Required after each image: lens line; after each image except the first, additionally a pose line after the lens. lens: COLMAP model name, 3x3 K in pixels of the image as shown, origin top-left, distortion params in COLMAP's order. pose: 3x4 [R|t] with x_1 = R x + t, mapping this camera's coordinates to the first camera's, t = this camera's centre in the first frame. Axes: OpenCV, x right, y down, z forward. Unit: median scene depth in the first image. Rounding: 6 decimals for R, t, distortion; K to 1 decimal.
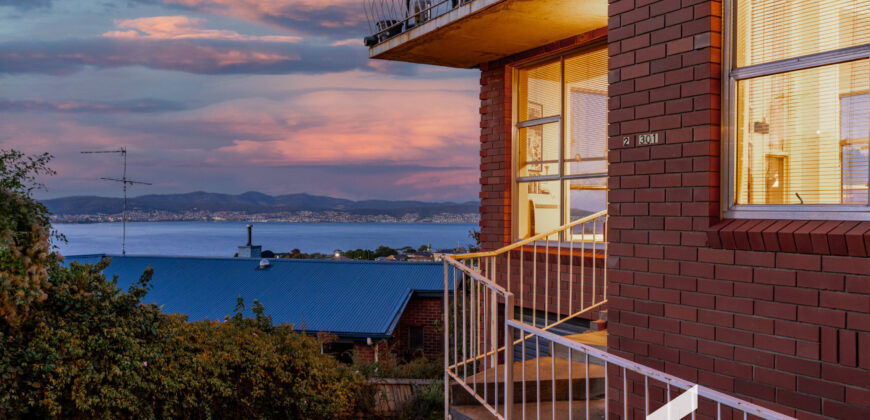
lens RADIAL K [[725.7, 0, 462.5], [0, 725.7, 187.4], [0, 0, 1]] dist [-0.053037, 0.013495]
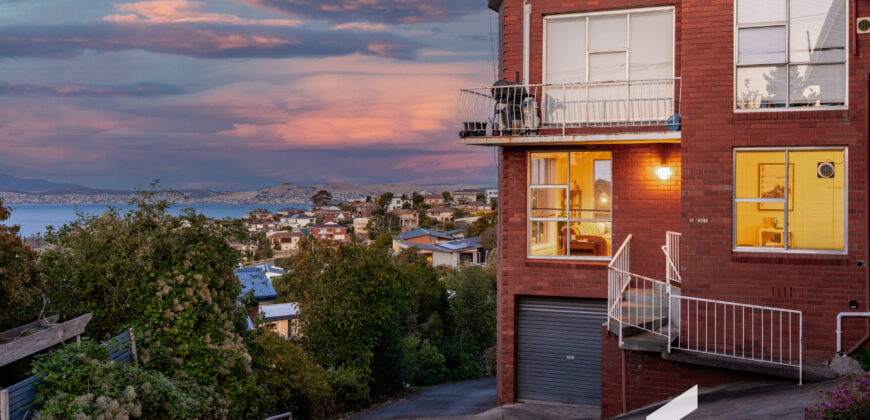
lens RADIAL K [[882.1, 0, 558.8], [0, 882.1, 153.5], [0, 0, 1]] dist [0.003023, 0.000000]
pose [[0.761057, 0.024299, 0.648230, -1.022224], [-0.024628, 0.999660, -0.008557, -0.125089], [-0.648218, -0.009452, 0.761397, -0.497310]]
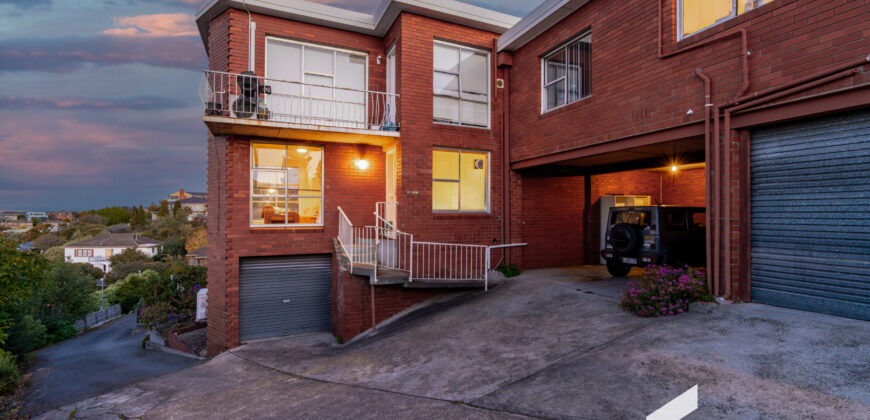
lens RADIAL K [[386.8, 0, 466.1], [0, 386.8, 203.2], [0, 0, 1]] dist [-0.007215, 0.001701]
pose [[0.087447, 0.017751, 0.996011, -0.830564], [-0.034819, 0.999285, -0.014753, 0.005272], [-0.995561, -0.033390, 0.088002, 0.257179]]
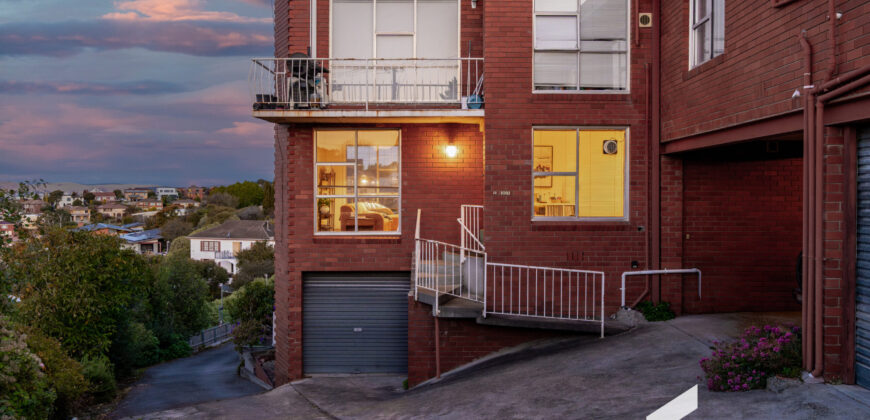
lens RADIAL K [[706.7, 0, 496.1], [0, 706.7, 184.1], [0, 0, 1]] dist [0.000811, -0.011619]
pose [[0.474146, 0.000162, 0.880446, -1.001421], [-0.030900, 0.999387, 0.016456, -0.067659], [-0.879904, -0.035008, 0.473860, -0.115305]]
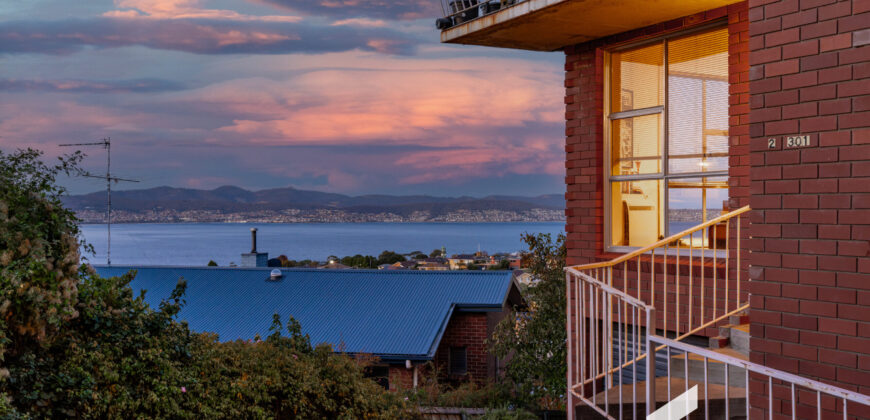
lens RADIAL K [[890.1, 0, 440.2], [0, 890.1, 185.5], [0, 0, 1]] dist [-0.048289, 0.000000]
pose [[0.999038, -0.009929, -0.042709, -0.073385], [0.010290, 0.999913, 0.008251, -0.011121], [0.042623, -0.008683, 0.999053, -0.074251]]
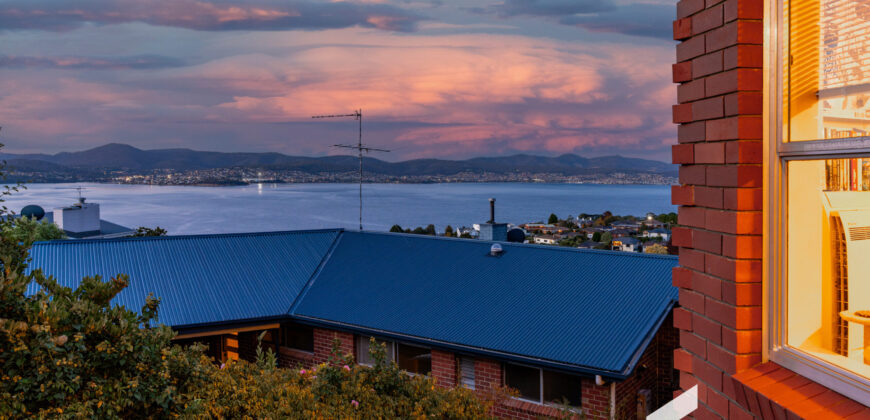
lens RADIAL K [[696.5, 0, 500.4], [0, 696.5, 152.4], [0, 0, 1]] dist [-0.013258, 0.035831]
pose [[0.922711, -0.008839, -0.385390, 0.067796], [0.010802, 0.999937, 0.002930, -0.010336], [0.385340, -0.006866, 0.922749, 0.590830]]
